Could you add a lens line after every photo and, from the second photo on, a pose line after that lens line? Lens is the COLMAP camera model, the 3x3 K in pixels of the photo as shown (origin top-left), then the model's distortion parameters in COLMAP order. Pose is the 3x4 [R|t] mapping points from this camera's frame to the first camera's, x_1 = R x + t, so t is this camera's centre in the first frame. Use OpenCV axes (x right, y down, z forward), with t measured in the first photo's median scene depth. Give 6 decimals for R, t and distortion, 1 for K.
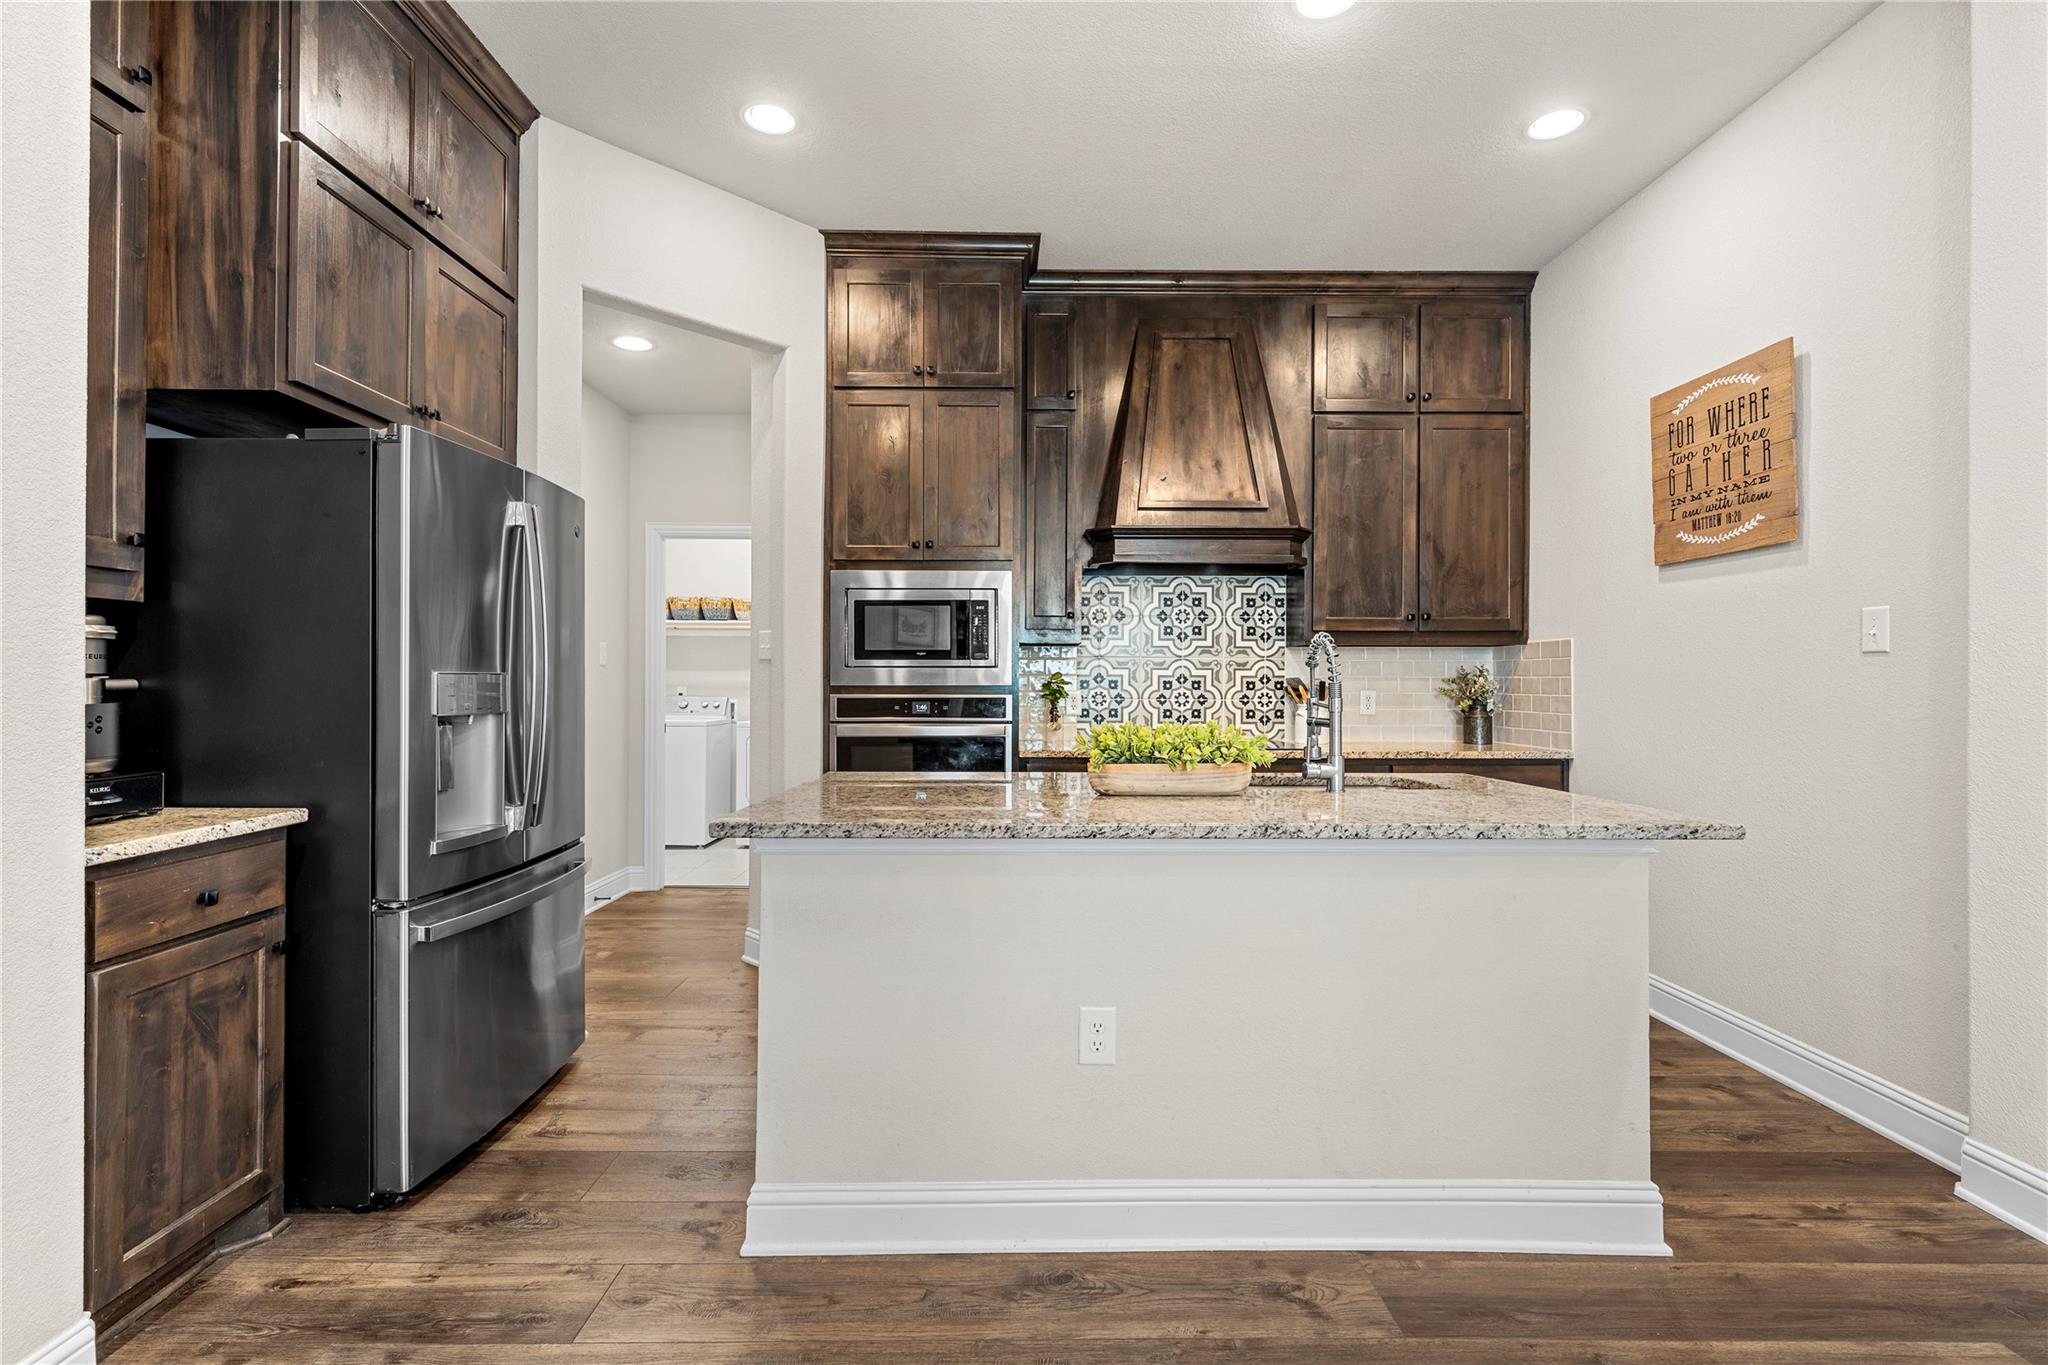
lens RADIAL K [[941.8, 0, 1024.0], [0, 941.8, 680.7], [0, 0, 1]] dist [0.002974, 0.000345]
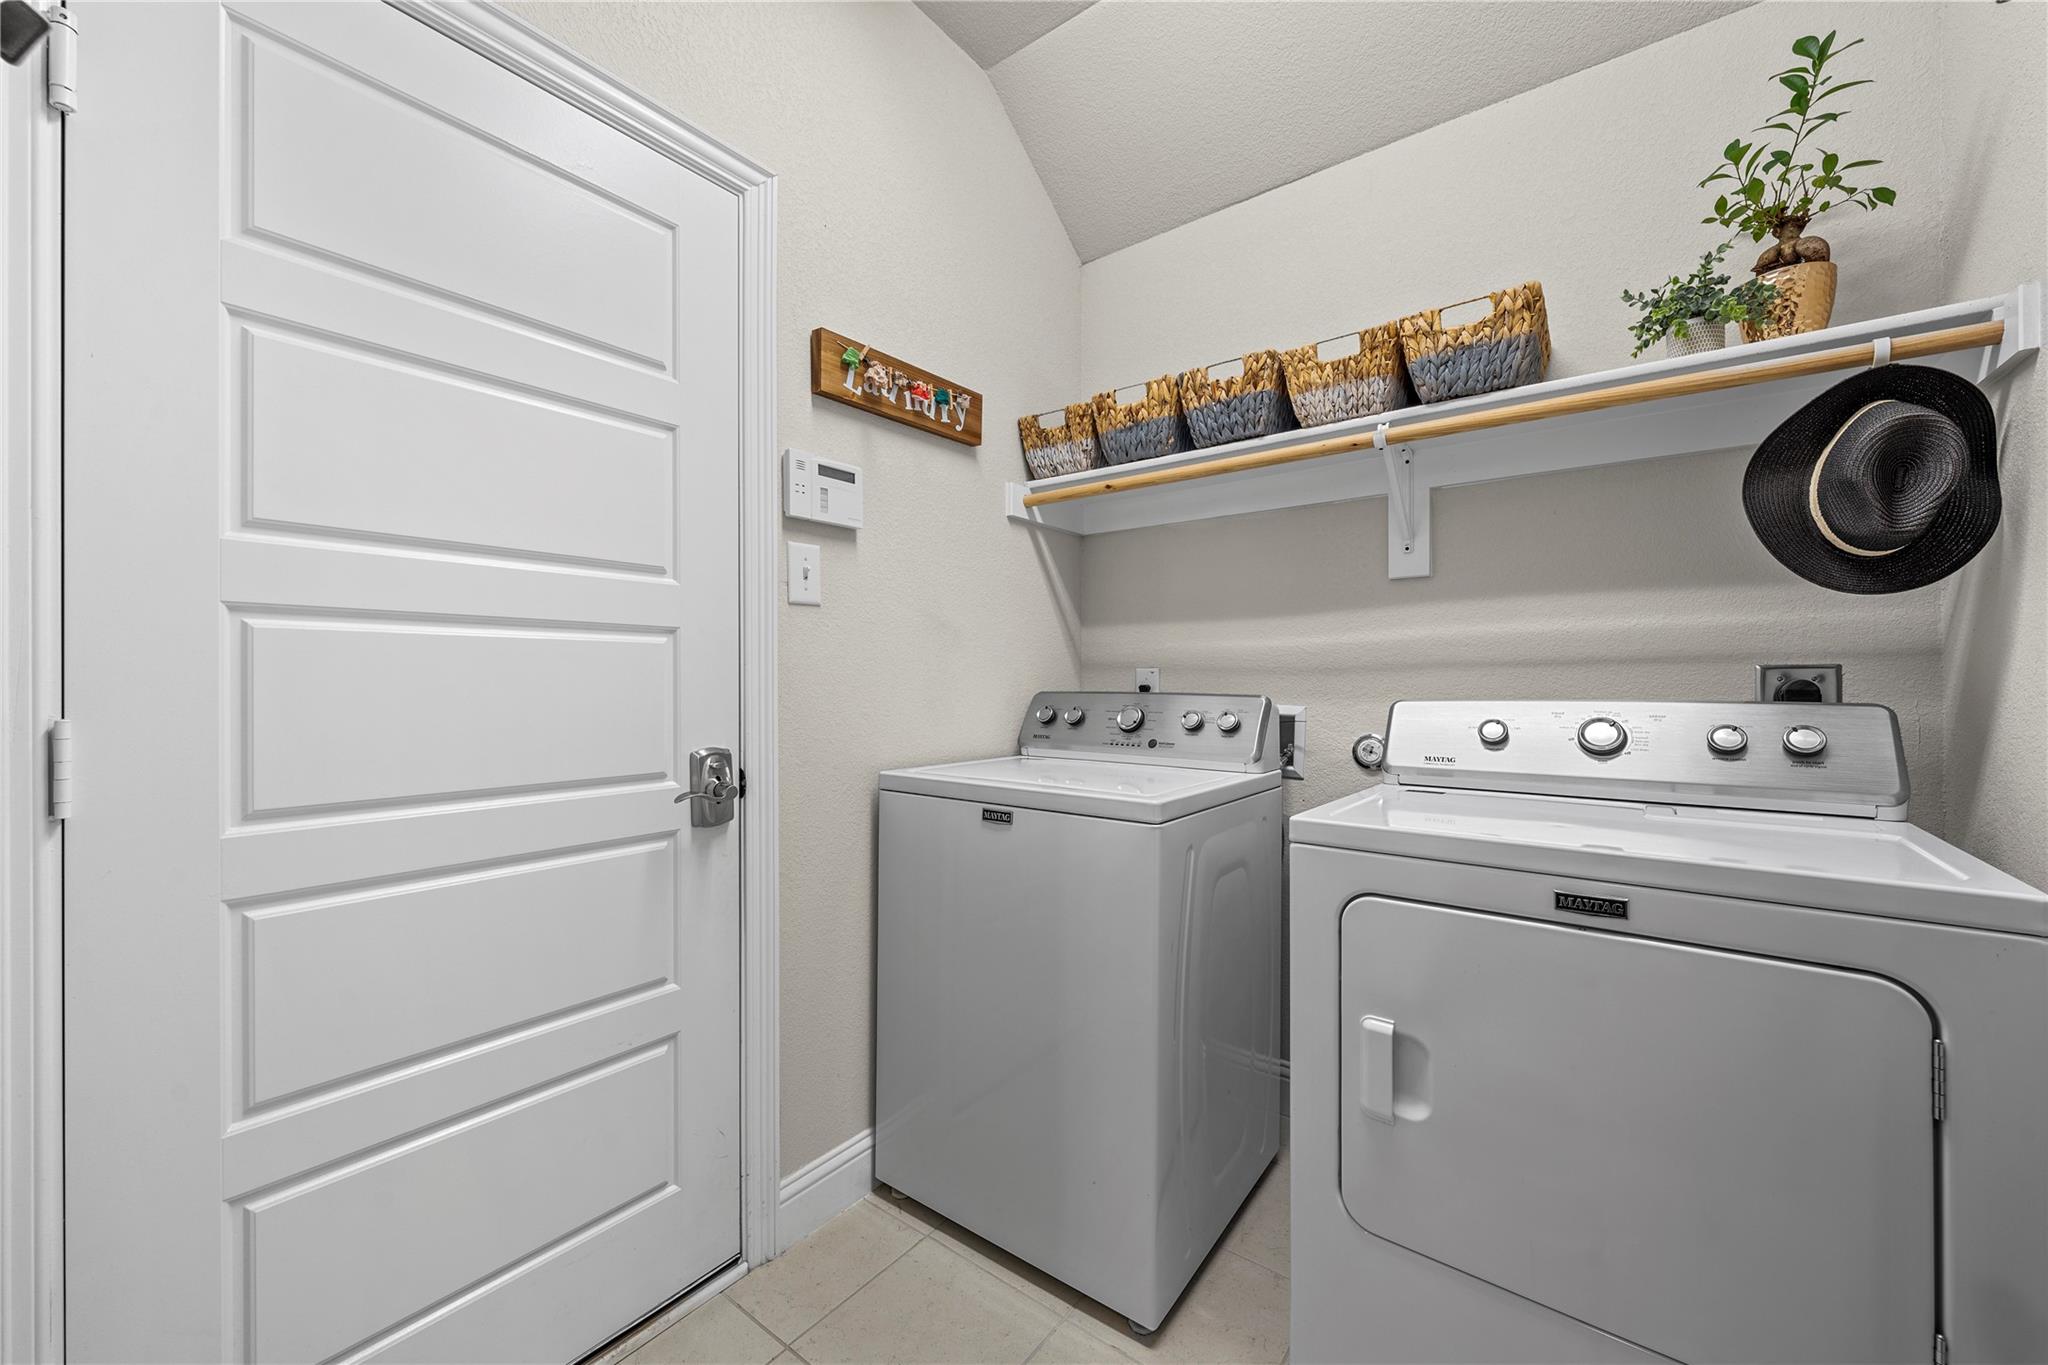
lens RADIAL K [[794.1, 0, 1031.0], [0, 794.1, 683.0], [0, 0, 1]] dist [-0.009613, 0.000774]
pose [[0.797088, -0.007980, -0.603810, -0.517353], [0.008089, 0.999964, -0.002538, 0.028602], [0.603809, -0.002861, 0.797124, 1.747461]]
